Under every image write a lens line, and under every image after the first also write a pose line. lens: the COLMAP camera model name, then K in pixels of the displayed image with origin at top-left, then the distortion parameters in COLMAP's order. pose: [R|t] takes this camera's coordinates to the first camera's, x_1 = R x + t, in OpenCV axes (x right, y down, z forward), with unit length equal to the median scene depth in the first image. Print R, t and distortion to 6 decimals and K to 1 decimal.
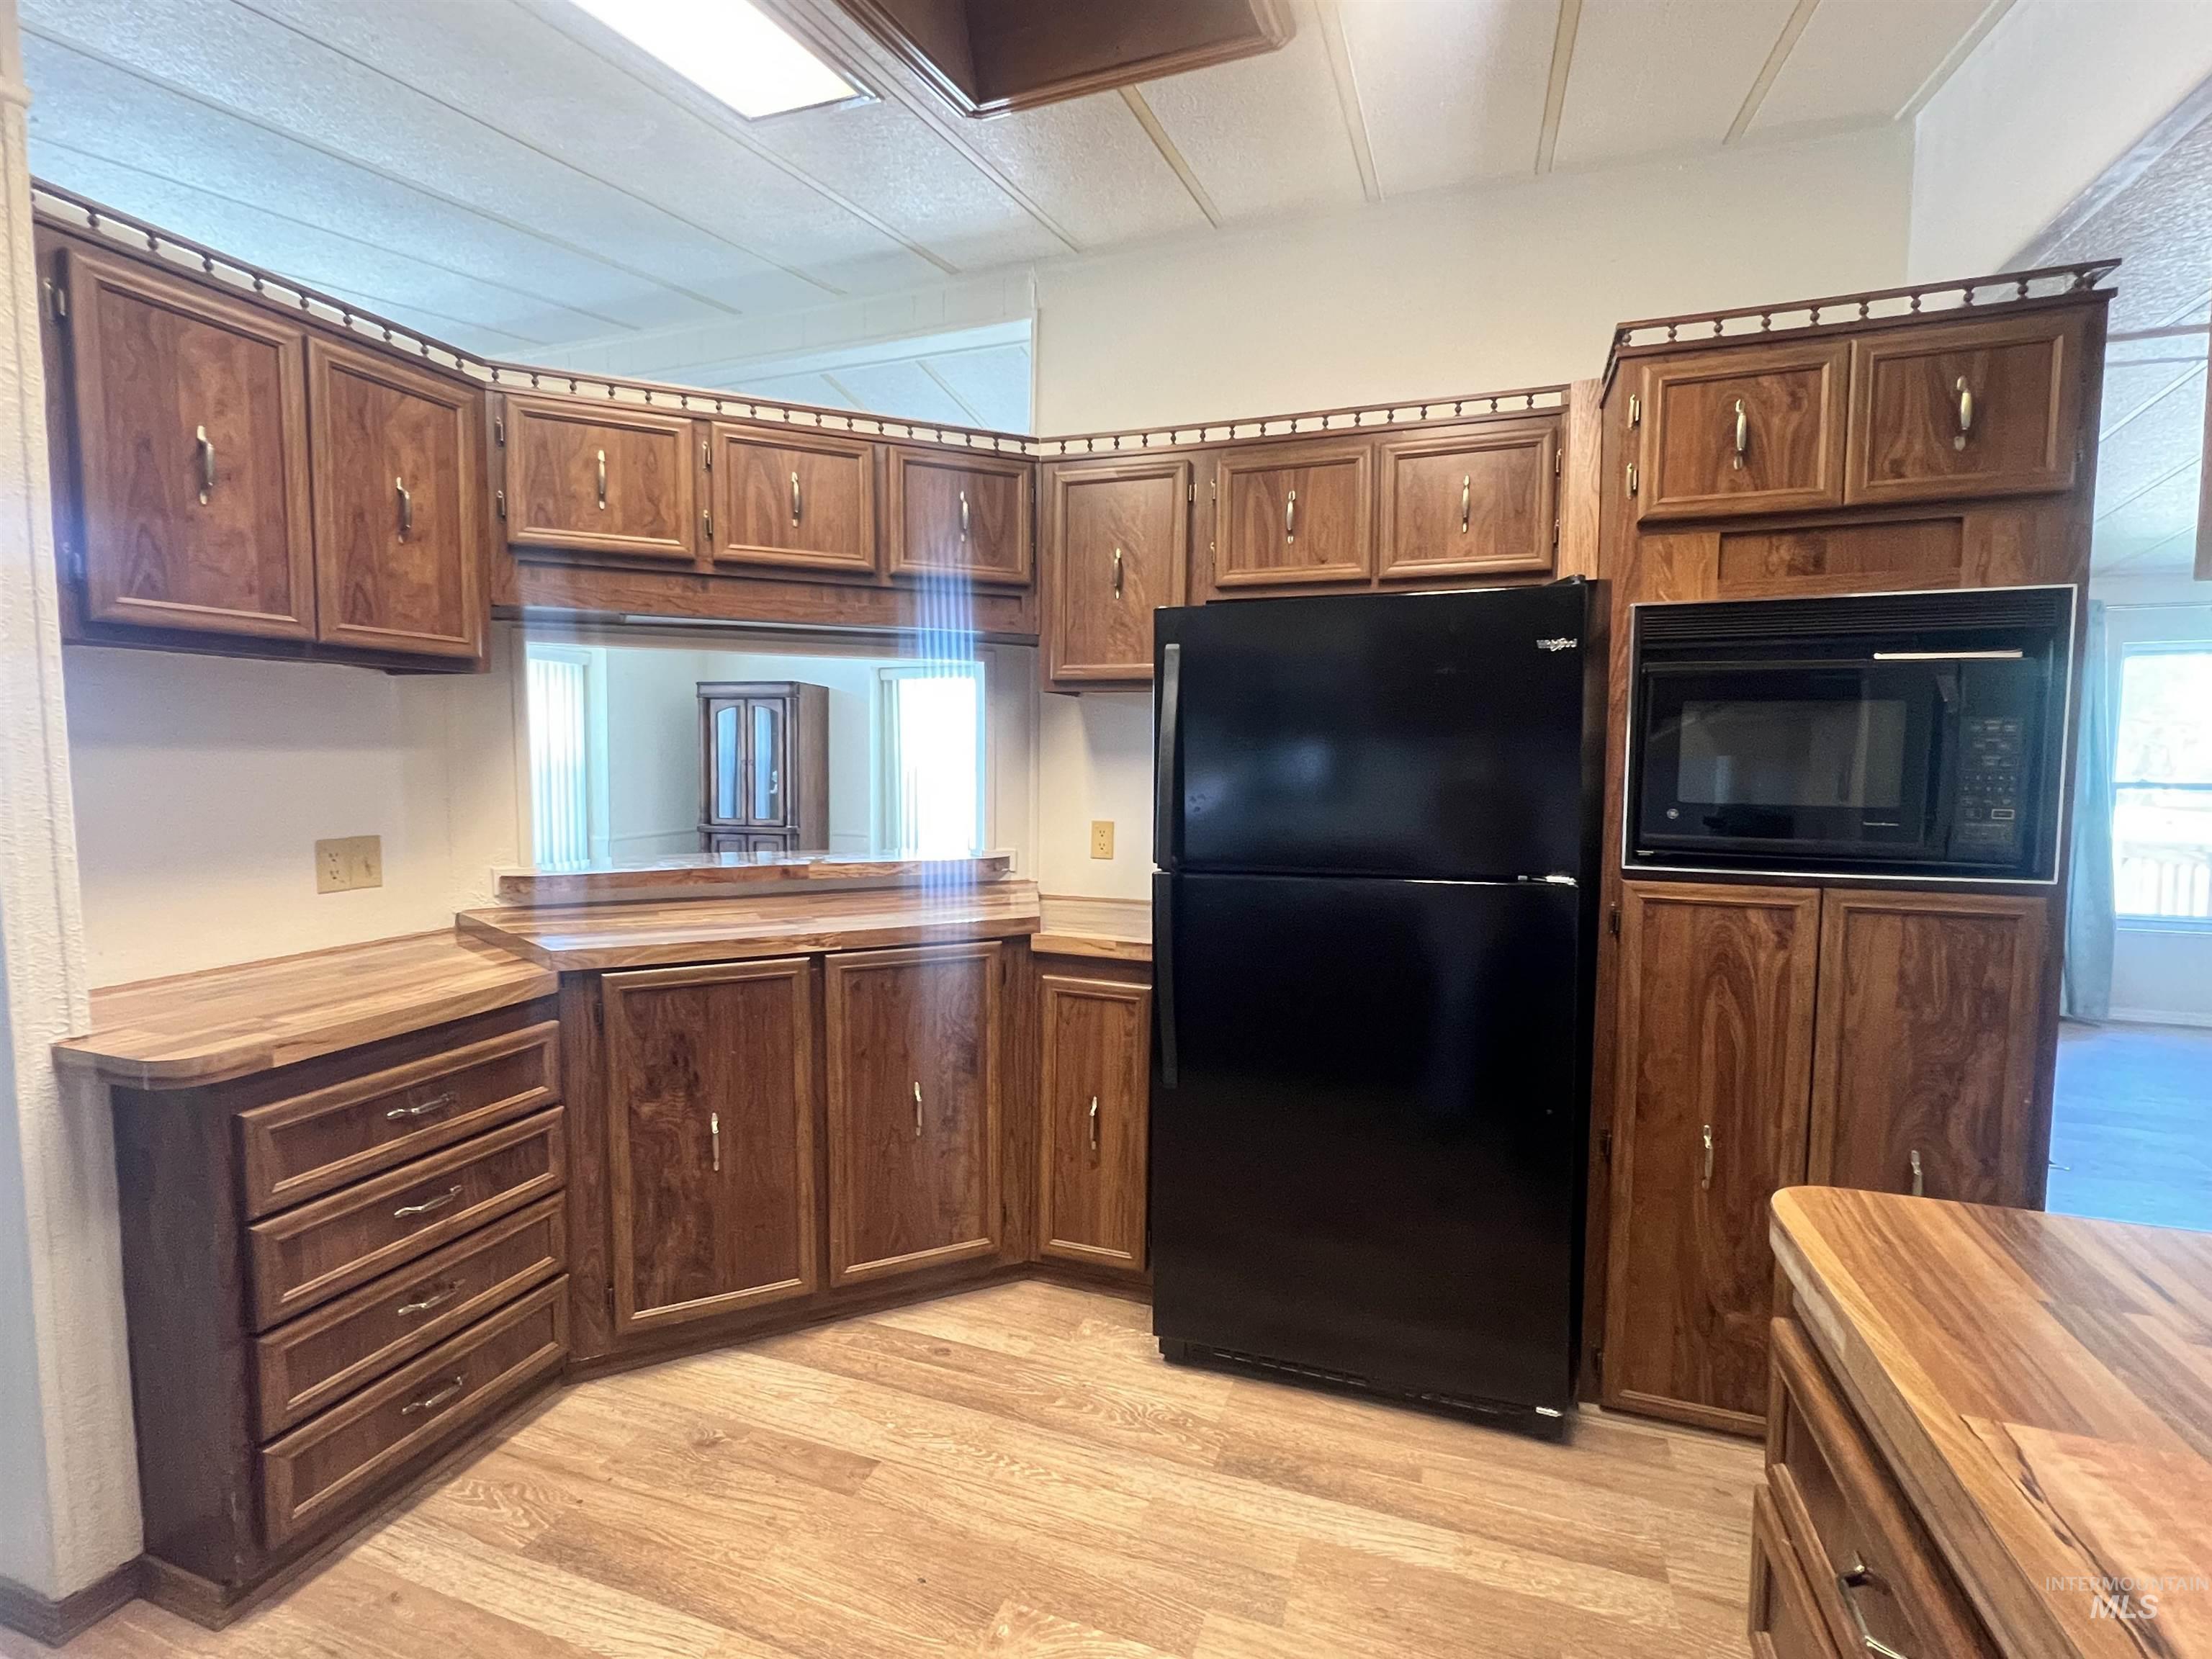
lens RADIAL K [[1032.7, 0, 1106.0], [0, 1032.7, 829.5], [0, 0, 1]] dist [-0.001734, -0.000535]
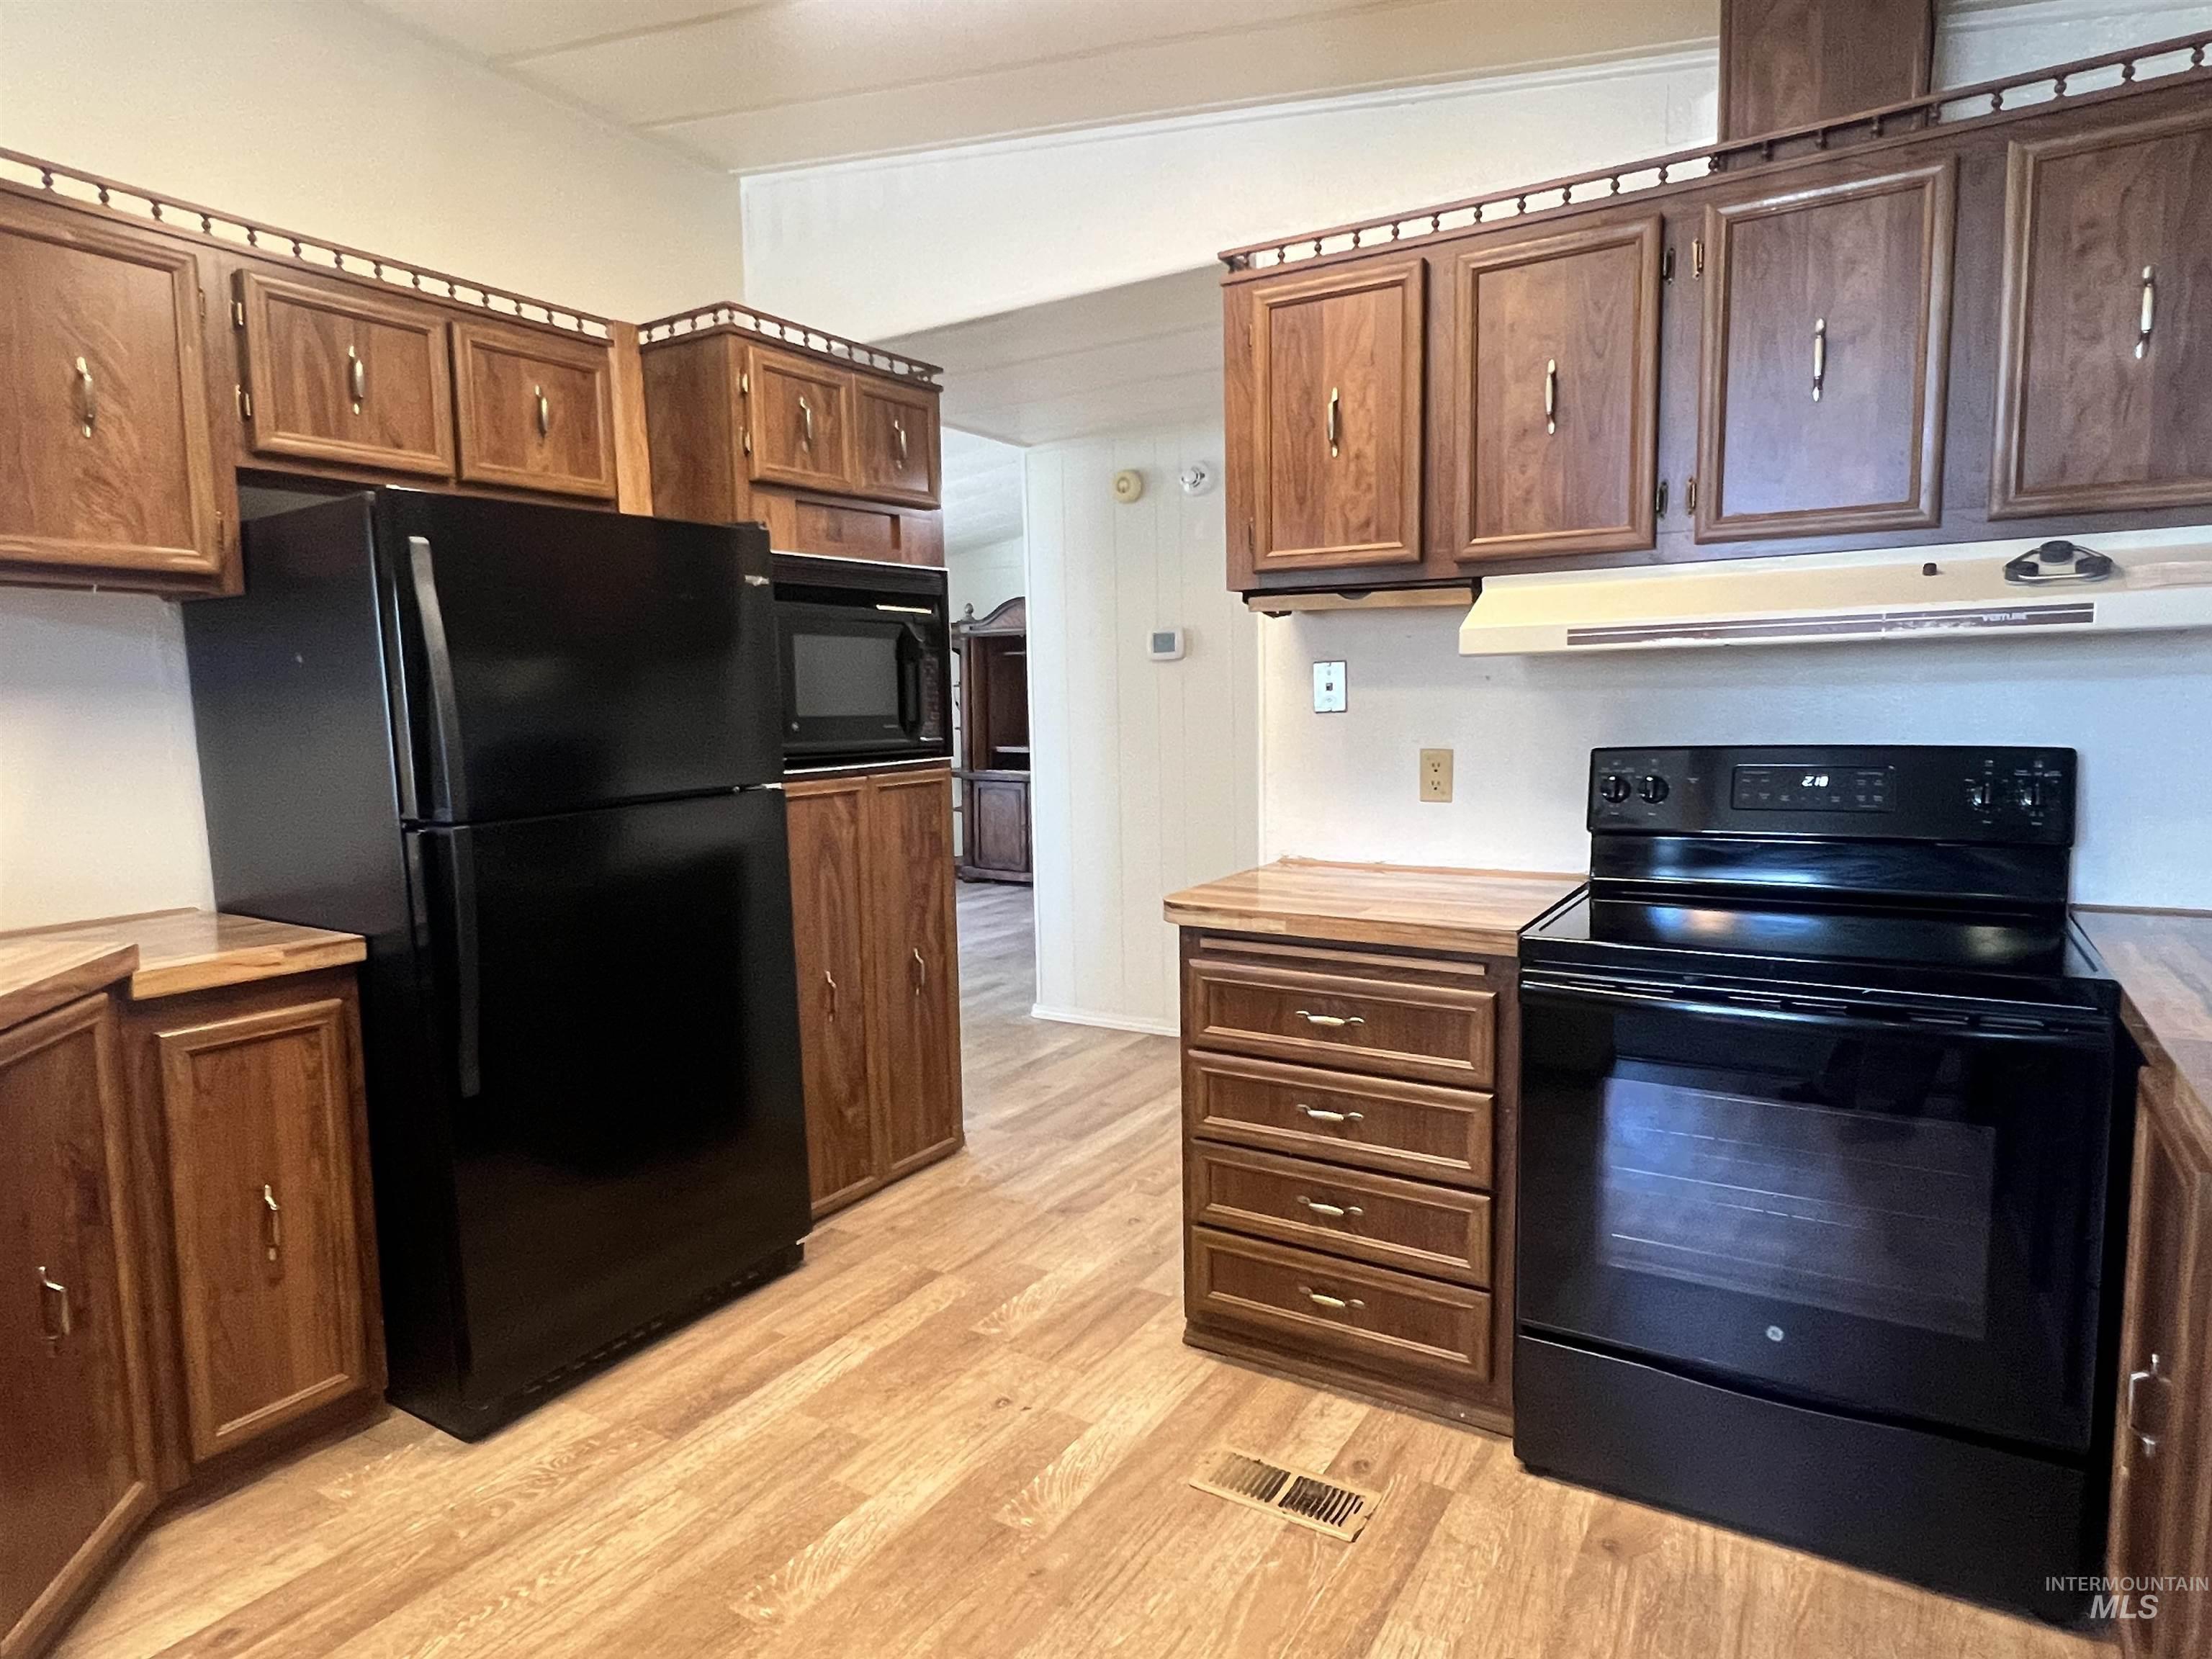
lens RADIAL K [[1267.6, 0, 1106.0], [0, 1267.6, 829.5], [0, 0, 1]] dist [0.001086, 0.000730]
pose [[0.208988, -0.116335, 0.970974, -0.814925], [0.089816, 0.990986, 0.099401, -0.009749], [-0.973785, 0.066436, 0.217553, 0.307274]]
